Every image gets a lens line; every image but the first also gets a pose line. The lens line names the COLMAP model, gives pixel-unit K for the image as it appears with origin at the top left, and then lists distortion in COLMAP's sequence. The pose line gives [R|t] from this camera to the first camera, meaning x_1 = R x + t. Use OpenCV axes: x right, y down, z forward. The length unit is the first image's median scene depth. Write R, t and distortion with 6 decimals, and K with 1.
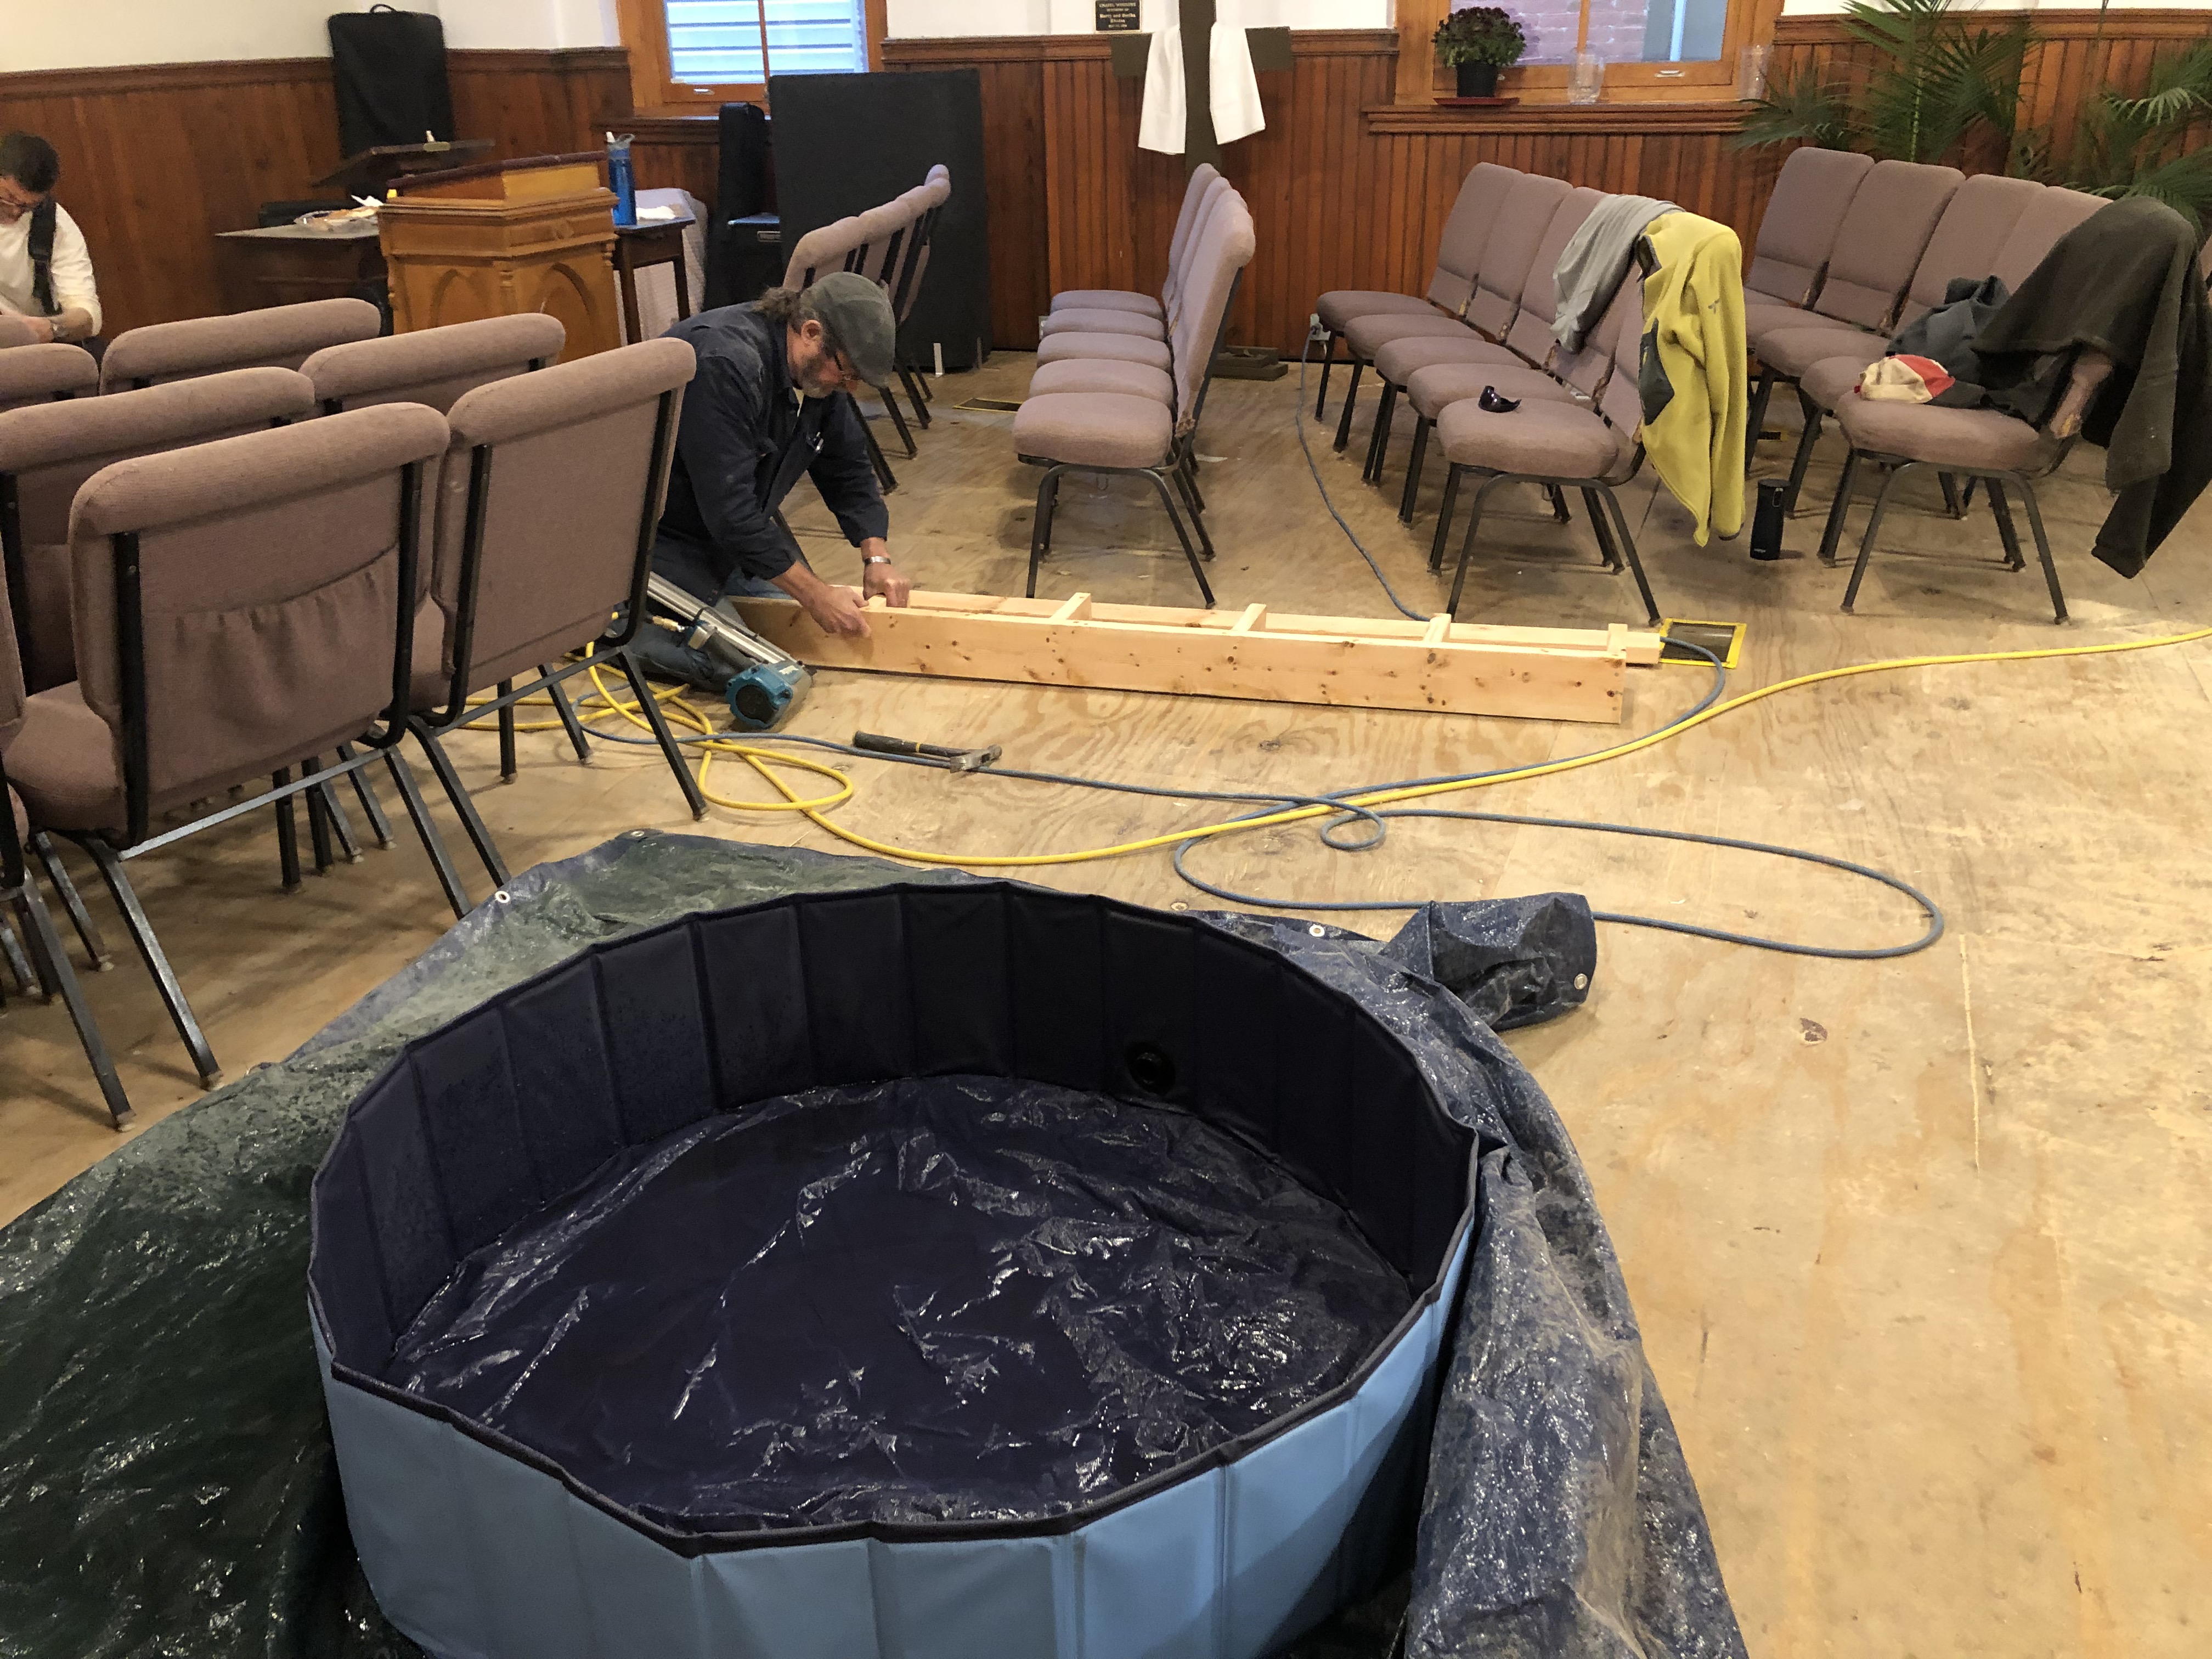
lens RADIAL K [[1785.4, 0, 1106.0], [0, 1785.4, 829.5], [0, 0, 1]] dist [0.030182, -0.004726]
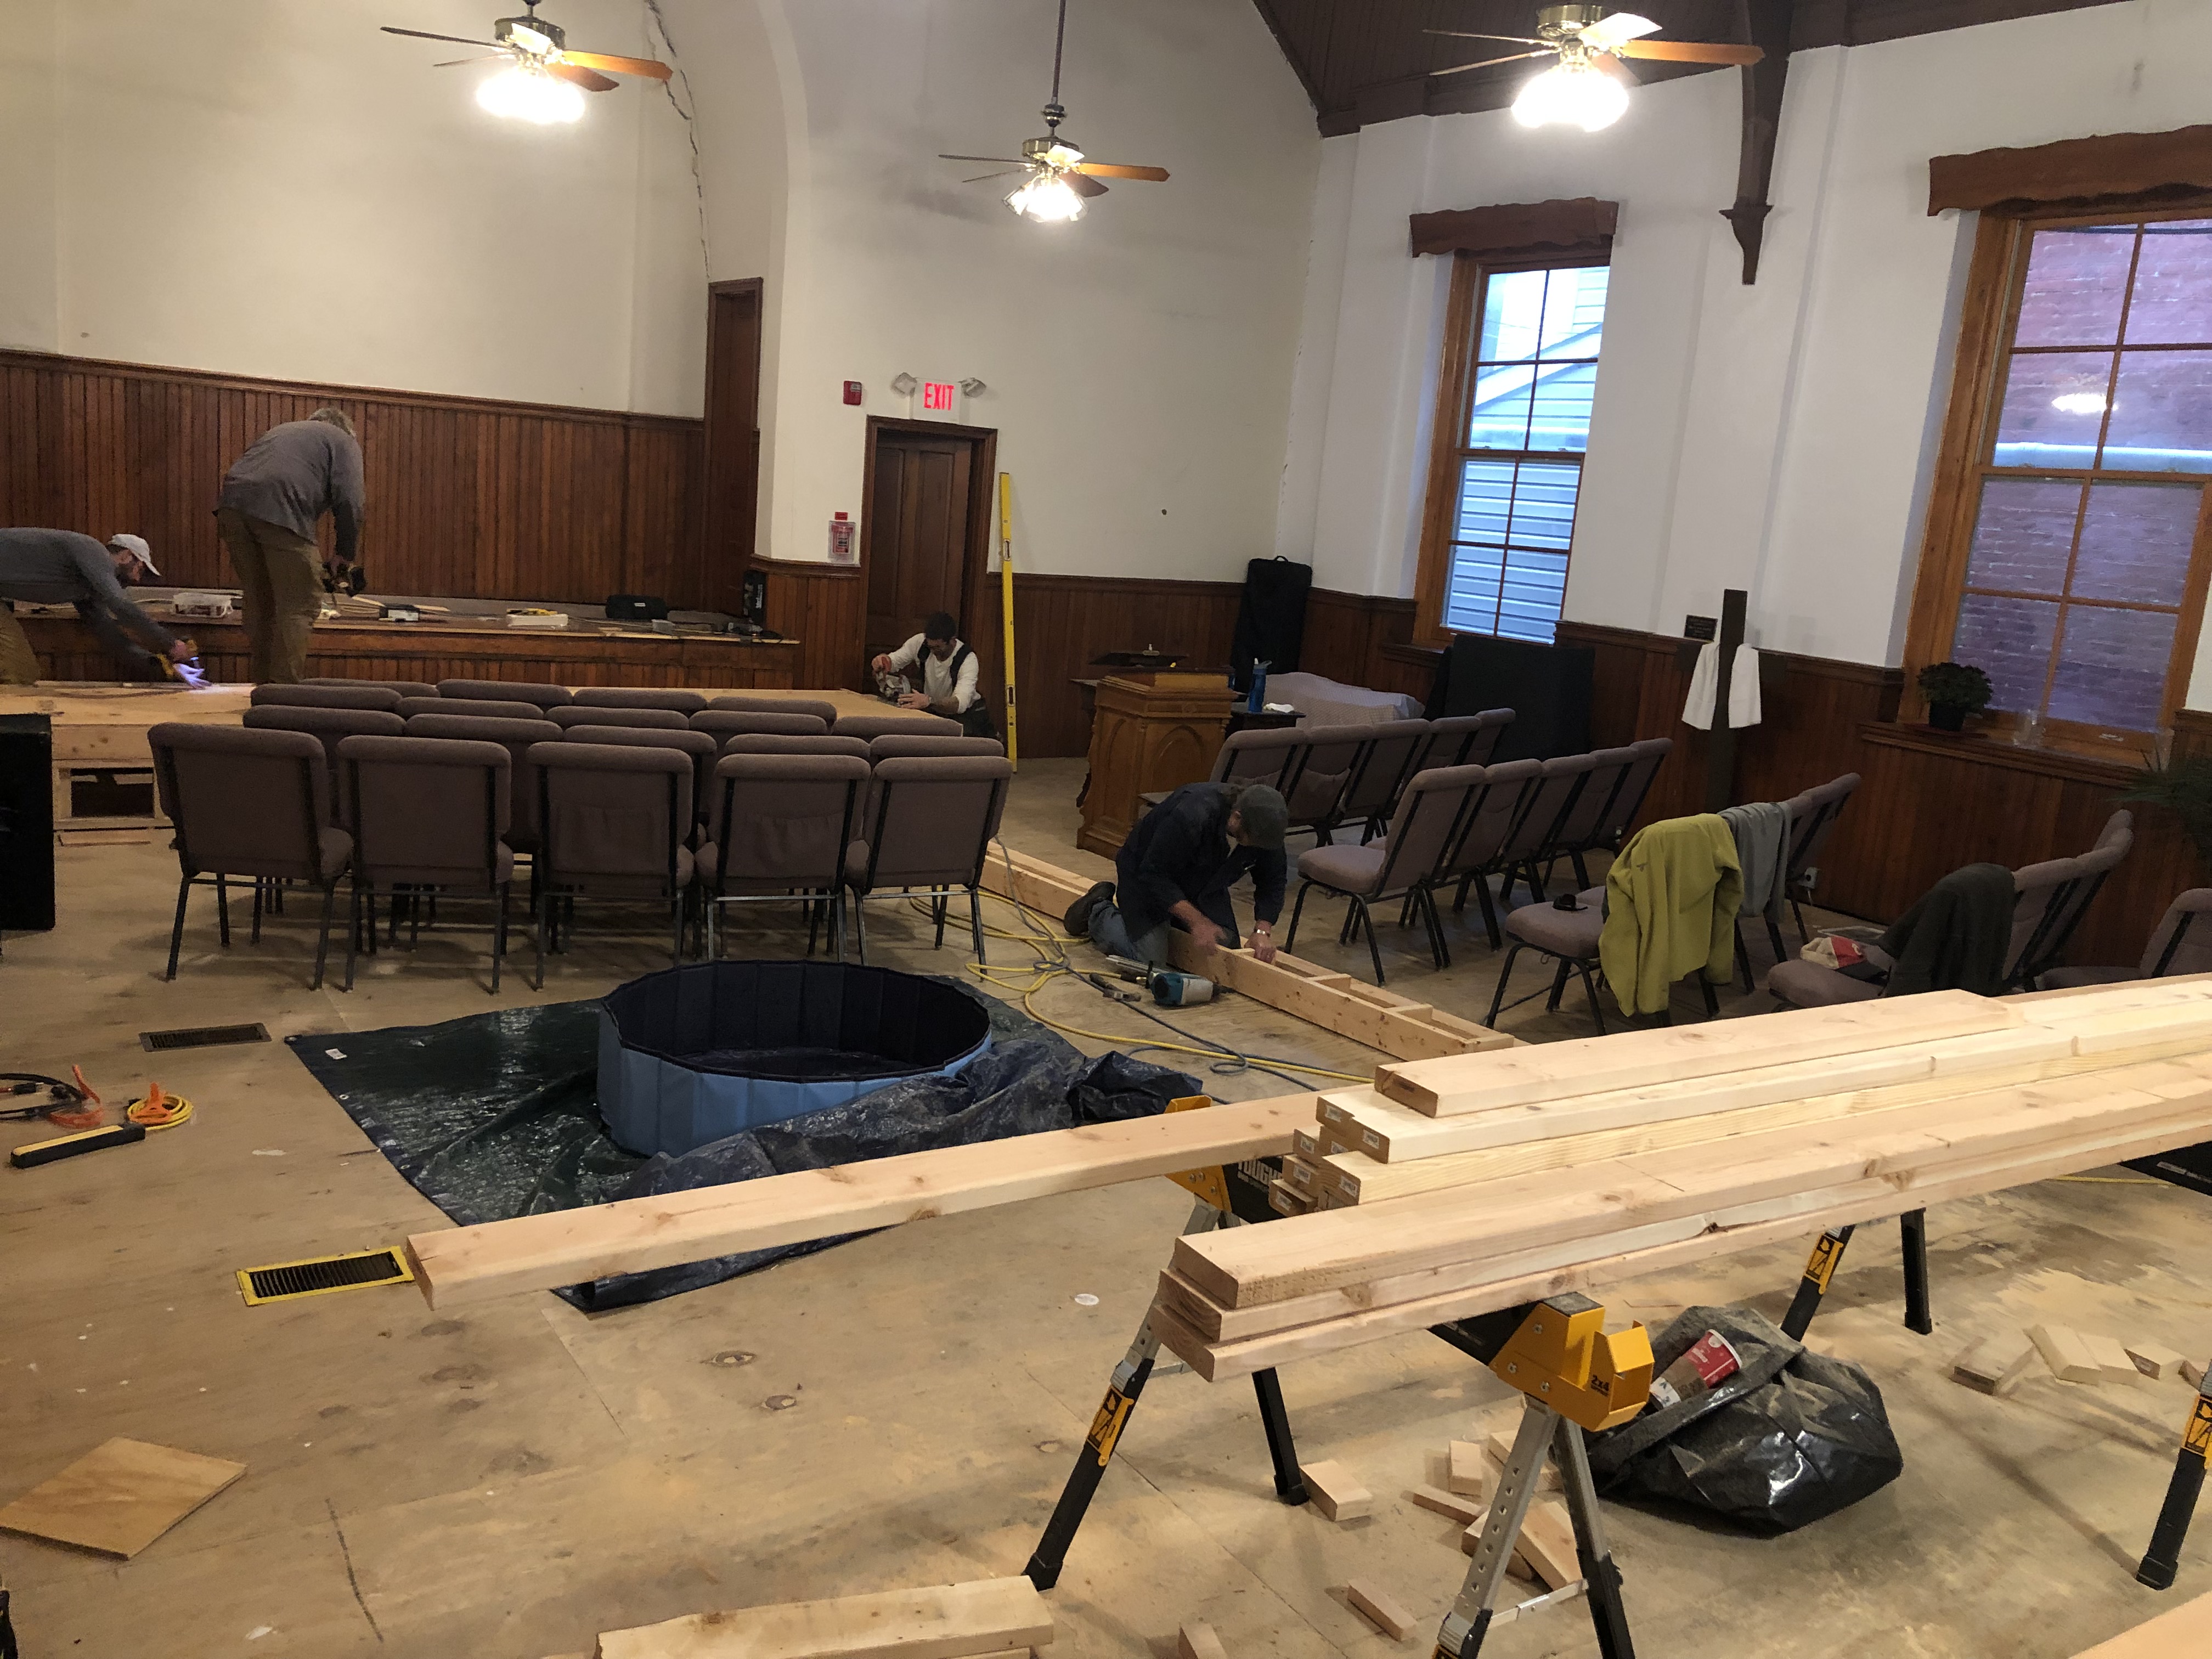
lens RADIAL K [[1785.4, 0, 1106.0], [0, 1785.4, 829.5], [0, 0, 1]] dist [0.030182, -0.004726]
pose [[0.802204, 0.200038, -0.562541, 0.464878], [-0.333184, 0.931836, -0.143773, 0.036527], [0.495436, 0.302765, 0.814172, -0.299885]]
